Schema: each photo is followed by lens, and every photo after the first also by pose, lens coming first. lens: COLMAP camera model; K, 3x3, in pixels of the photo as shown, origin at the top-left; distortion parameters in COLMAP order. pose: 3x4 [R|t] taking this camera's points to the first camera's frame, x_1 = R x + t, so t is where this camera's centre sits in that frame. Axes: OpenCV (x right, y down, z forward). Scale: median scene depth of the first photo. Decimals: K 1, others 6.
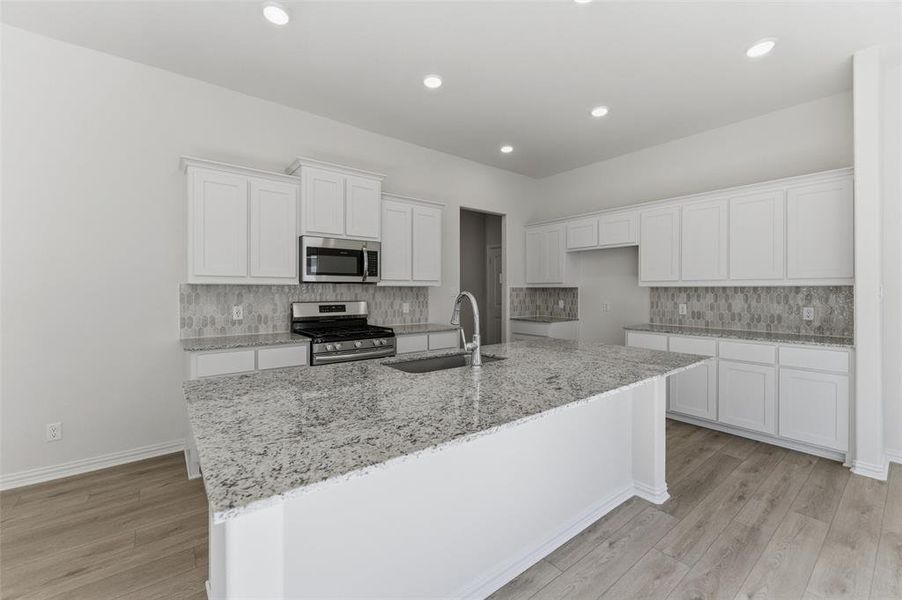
lens RADIAL K [[375.4, 0, 450.2], [0, 375.4, 293.3], [0, 0, 1]] dist [-0.000254, 0.000204]
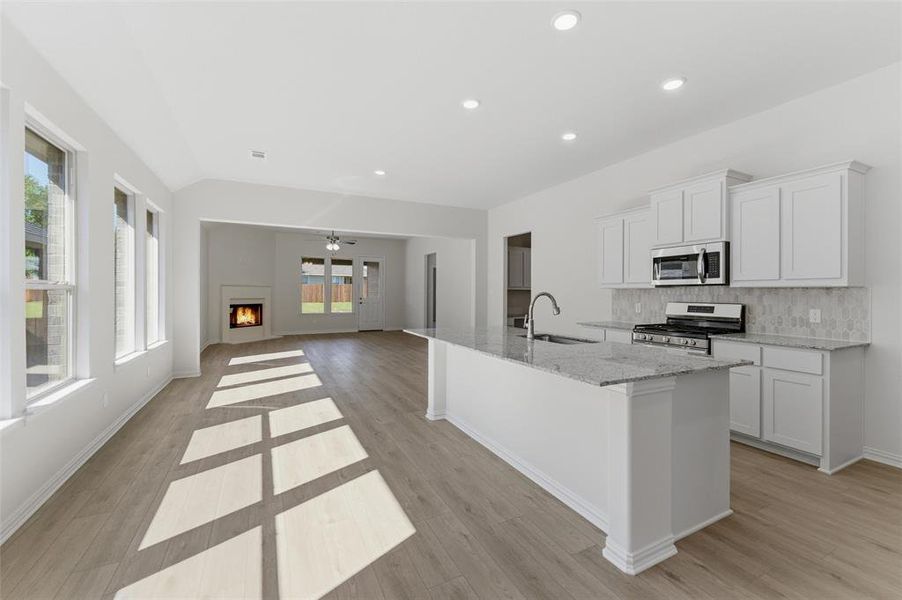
lens RADIAL K [[375.4, 0, 450.2], [0, 375.4, 293.3], [0, 0, 1]] dist [-0.000254, 0.000204]
pose [[-0.210285, 0.000824, -0.977640, 0.890660], [-0.009022, 0.999955, 0.002784, -0.001578], [0.977598, 0.009406, -0.210269, 0.528115]]
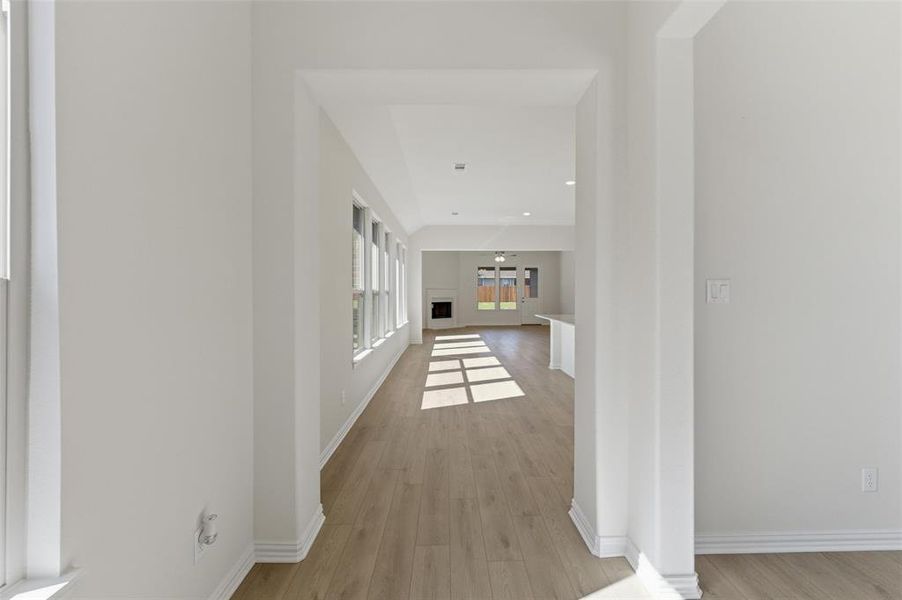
lens RADIAL K [[375.4, 0, 450.2], [0, 375.4, 293.3], [0, 0, 1]] dist [-0.000254, 0.000204]
pose [[-0.613577, 0.002115, -0.789632, 1.563621], [-0.001028, 0.999993, 0.003478, -0.004521], [0.789634, 0.002945, -0.613571, 0.965722]]
